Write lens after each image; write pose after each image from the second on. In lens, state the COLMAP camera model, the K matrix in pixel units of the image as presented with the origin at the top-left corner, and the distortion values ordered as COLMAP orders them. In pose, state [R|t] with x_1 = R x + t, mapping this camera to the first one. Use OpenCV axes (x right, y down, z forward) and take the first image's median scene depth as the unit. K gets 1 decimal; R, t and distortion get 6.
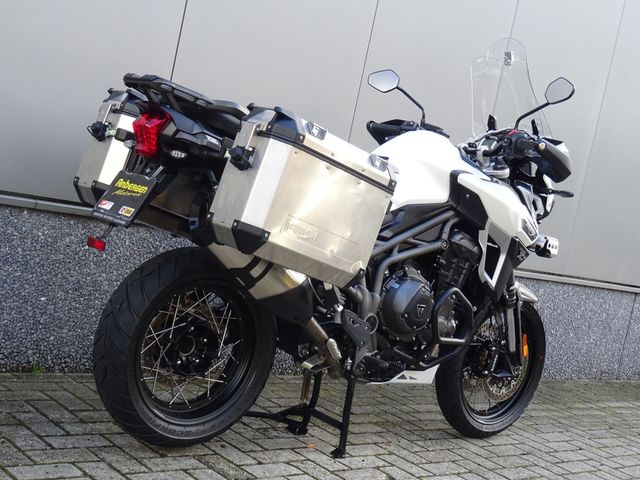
lens RADIAL K [[955.6, 0, 319.5], [0, 955.6, 241.1], [0, 0, 1]] dist [-0.055516, 0.000000]
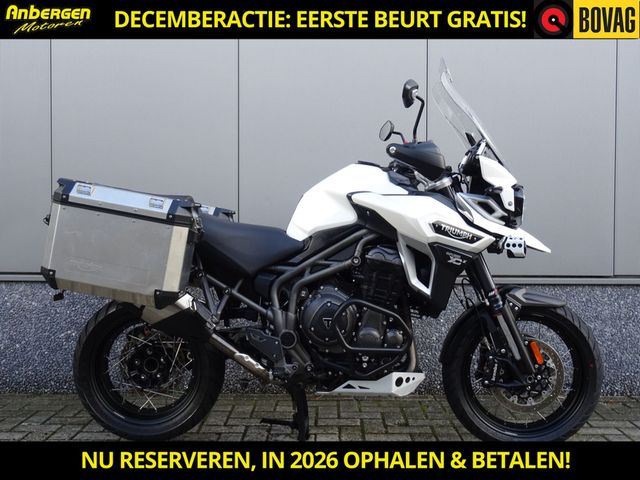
lens RADIAL K [[681.5, 0, 321.2], [0, 681.5, 237.7], [0, 0, 1]] dist [-0.017496, 0.000000]
pose [[0.723874, -0.175868, -0.667141, 0.623640], [0.097958, 0.983368, -0.152943, 0.092106], [0.682943, 0.045360, 0.729062, 0.407065]]
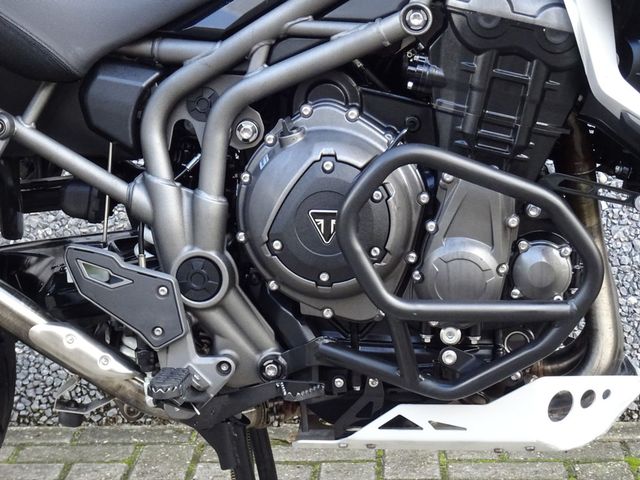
lens RADIAL K [[1799.8, 0, 318.8], [0, 1799.8, 239.7], [0, 0, 1]] dist [-0.140287, 0.000000]
pose [[0.704111, -0.084500, -0.705044, 0.534783], [0.113318, 0.993541, -0.005908, 0.078330], [0.700990, -0.075735, 0.709139, 0.534314]]
